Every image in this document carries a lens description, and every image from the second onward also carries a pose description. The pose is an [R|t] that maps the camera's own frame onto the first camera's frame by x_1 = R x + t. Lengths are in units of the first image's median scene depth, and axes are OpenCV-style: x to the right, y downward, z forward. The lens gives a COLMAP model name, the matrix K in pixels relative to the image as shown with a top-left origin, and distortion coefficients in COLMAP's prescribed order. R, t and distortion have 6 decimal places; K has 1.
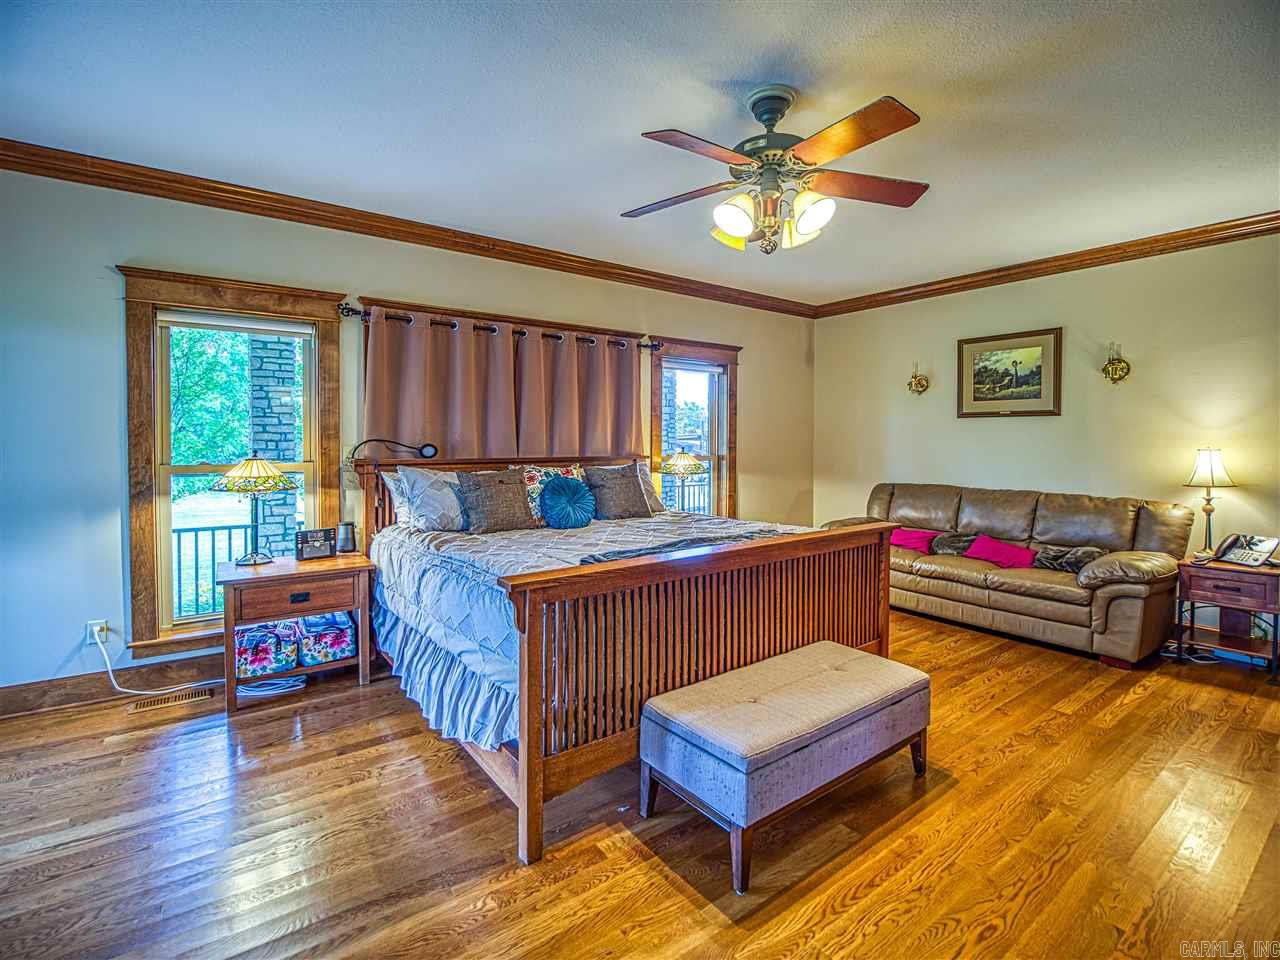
lens RADIAL K [[602.5, 0, 635.0], [0, 602.5, 447.1], [0, 0, 1]] dist [-0.020029, -0.000484]
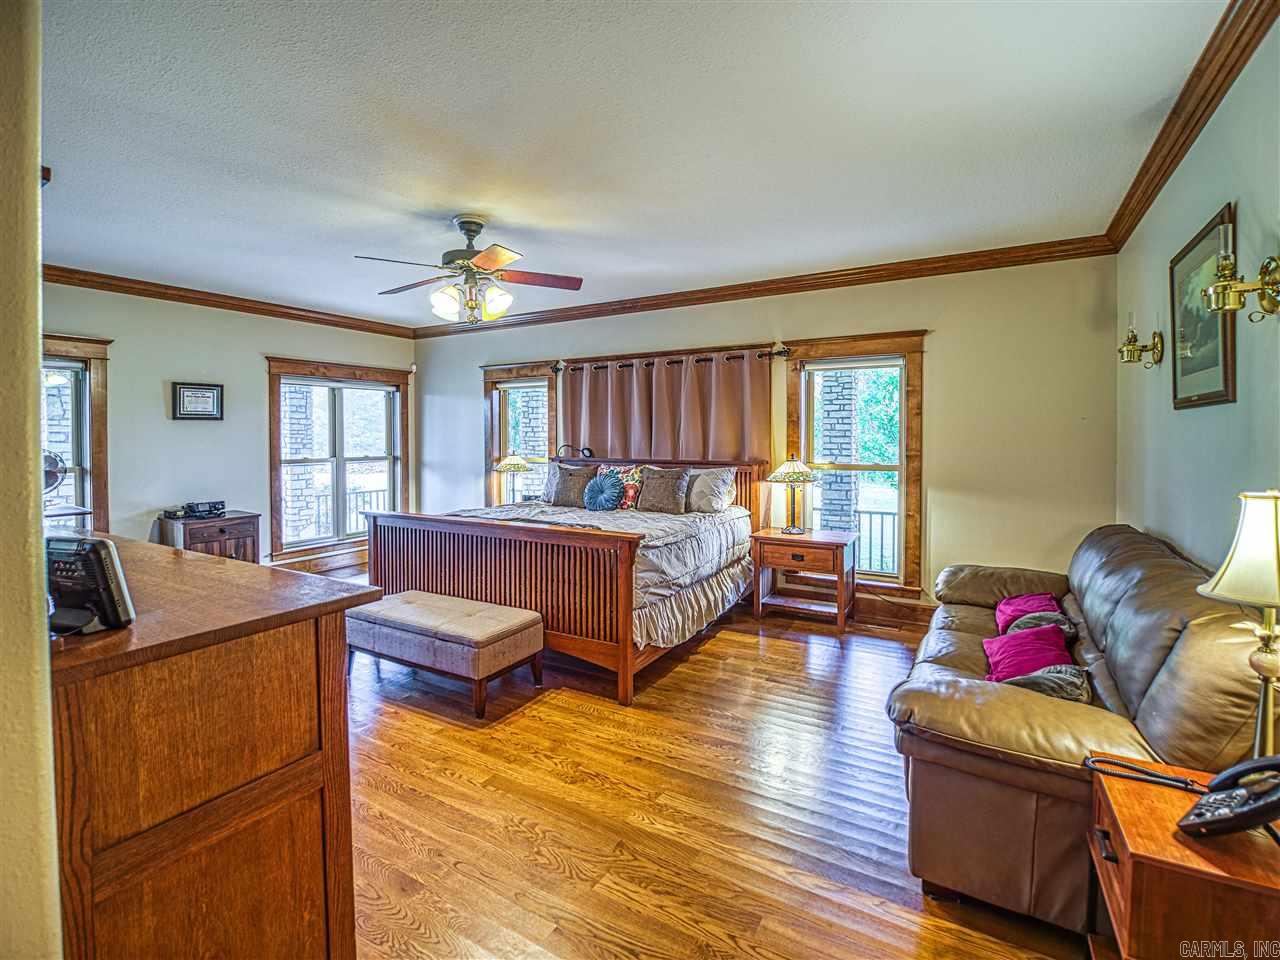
lens RADIAL K [[602.5, 0, 635.0], [0, 602.5, 447.1], [0, 0, 1]] dist [-0.020029, -0.000484]
pose [[0.384933, 0.014734, -0.922827, 0.865237], [-0.007998, 0.999888, 0.012628, -0.021643], [0.922910, 0.002520, 0.385008, 0.393605]]
